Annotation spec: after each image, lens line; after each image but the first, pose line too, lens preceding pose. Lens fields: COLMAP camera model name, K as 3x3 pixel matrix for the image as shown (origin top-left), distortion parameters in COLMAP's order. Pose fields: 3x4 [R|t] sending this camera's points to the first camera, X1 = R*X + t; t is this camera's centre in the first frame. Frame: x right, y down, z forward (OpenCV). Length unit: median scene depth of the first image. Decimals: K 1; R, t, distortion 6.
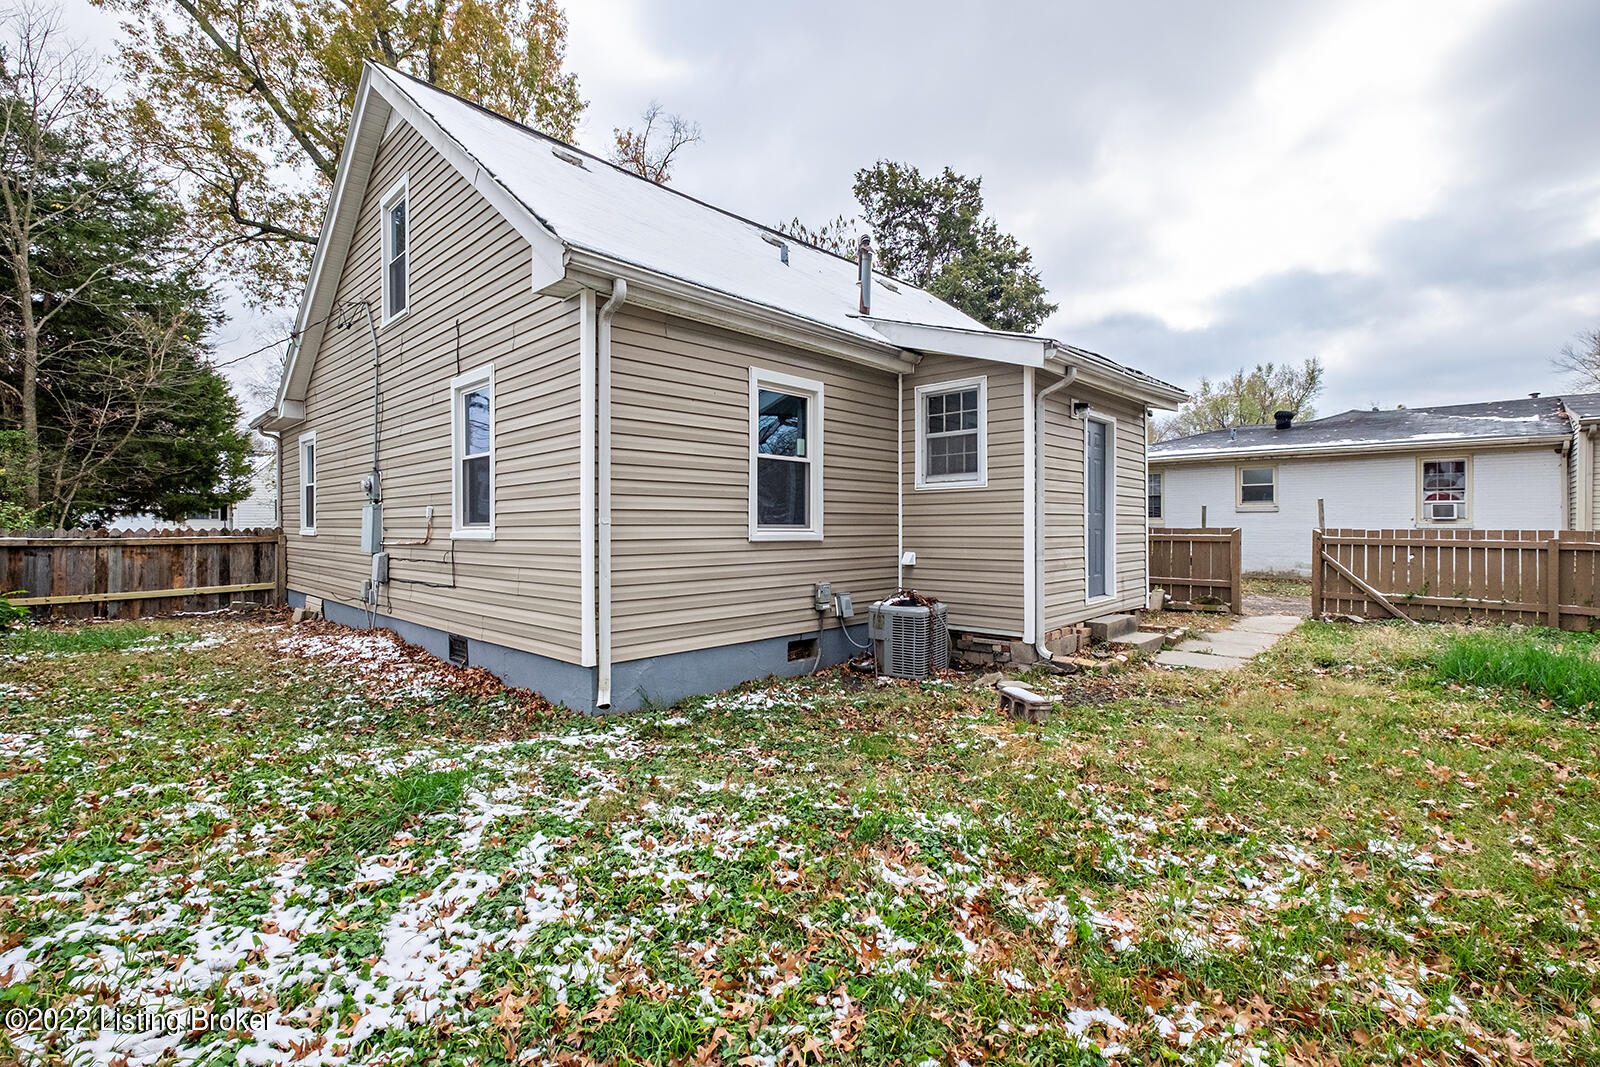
lens RADIAL K [[699.4, 0, 799.7], [0, 699.4, 566.8], [0, 0, 1]] dist [-0.000308, -0.000014]
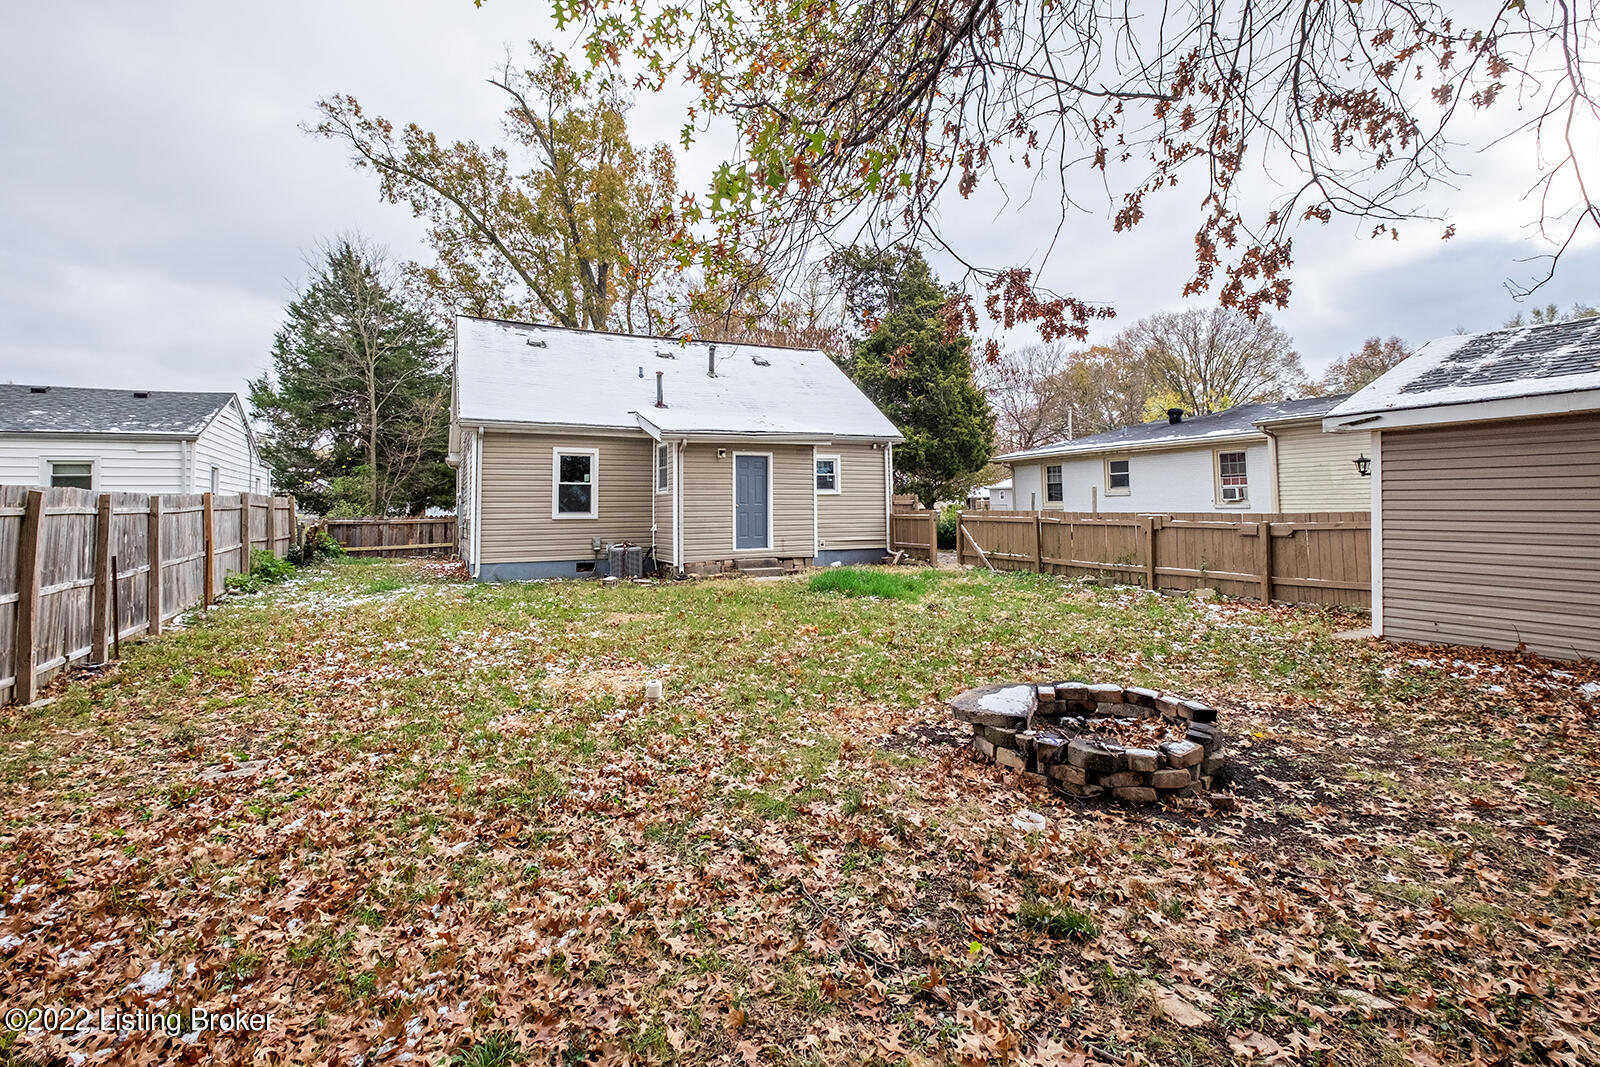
lens RADIAL K [[720.3, 0, 800.0], [0, 720.3, 533.5], [0, 0, 1]] dist [-0.000020, -0.000083]
pose [[0.939194, 0.001391, -0.343384, 0.999361], [-0.010085, 0.999672, -0.023534, 0.039370], [0.343239, 0.025566, 0.938900, -0.654715]]
